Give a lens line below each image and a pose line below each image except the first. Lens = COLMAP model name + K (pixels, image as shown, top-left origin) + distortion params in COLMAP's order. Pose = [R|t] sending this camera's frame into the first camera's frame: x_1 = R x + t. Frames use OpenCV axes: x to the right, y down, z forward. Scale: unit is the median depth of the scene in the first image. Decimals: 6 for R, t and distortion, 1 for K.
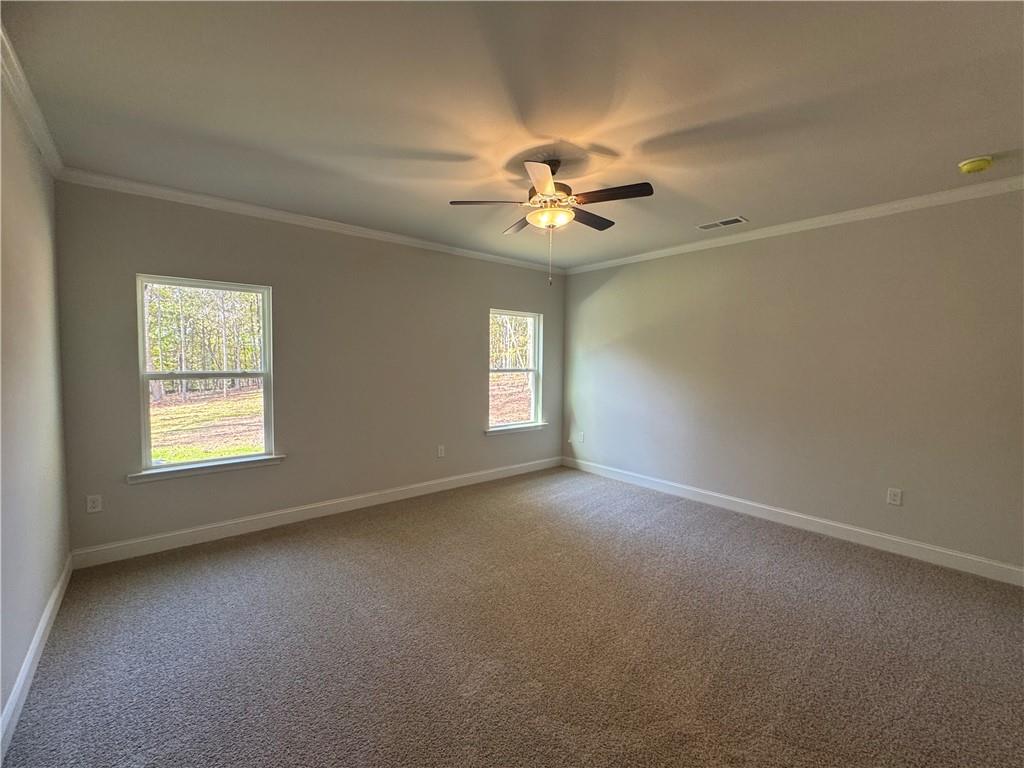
lens RADIAL K [[412.3, 0, 517.2], [0, 412.3, 380.9], [0, 0, 1]] dist [-0.000393, -0.000104]
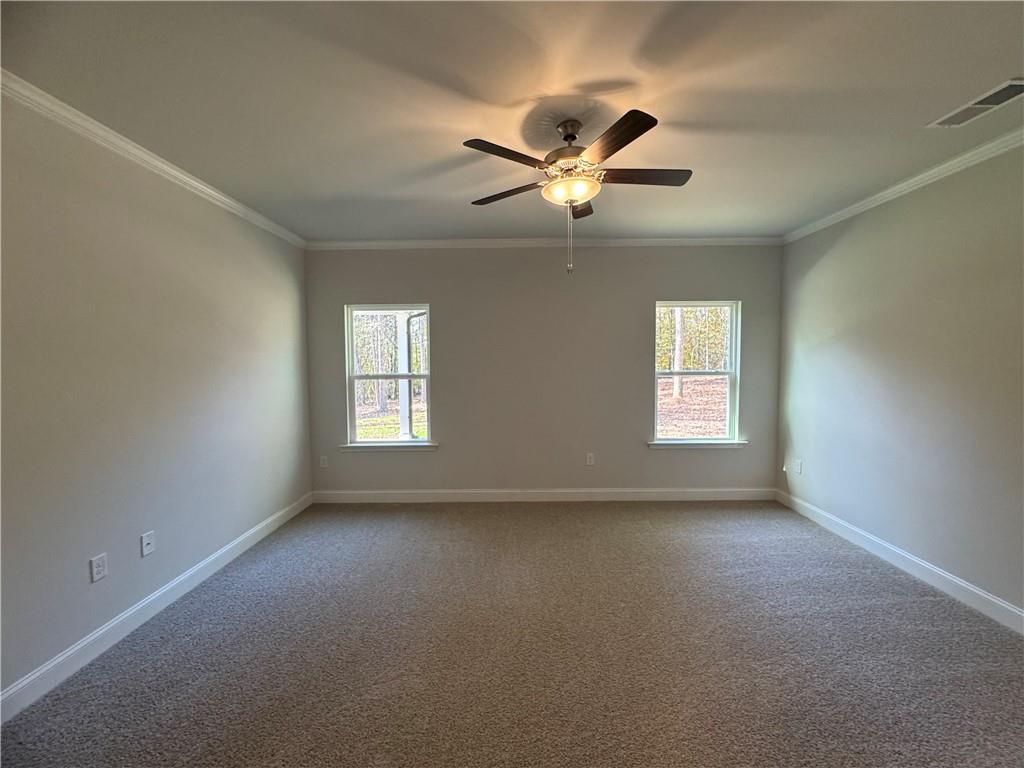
lens RADIAL K [[418.3, 0, 510.5], [0, 418.3, 380.1], [0, 0, 1]] dist [-0.000318, -0.000031]
pose [[0.779986, 0.015105, -0.625615, 0.280547], [-0.017547, 0.999843, 0.002264, -0.008642], [0.625551, 0.009212, 0.780129, 0.148148]]
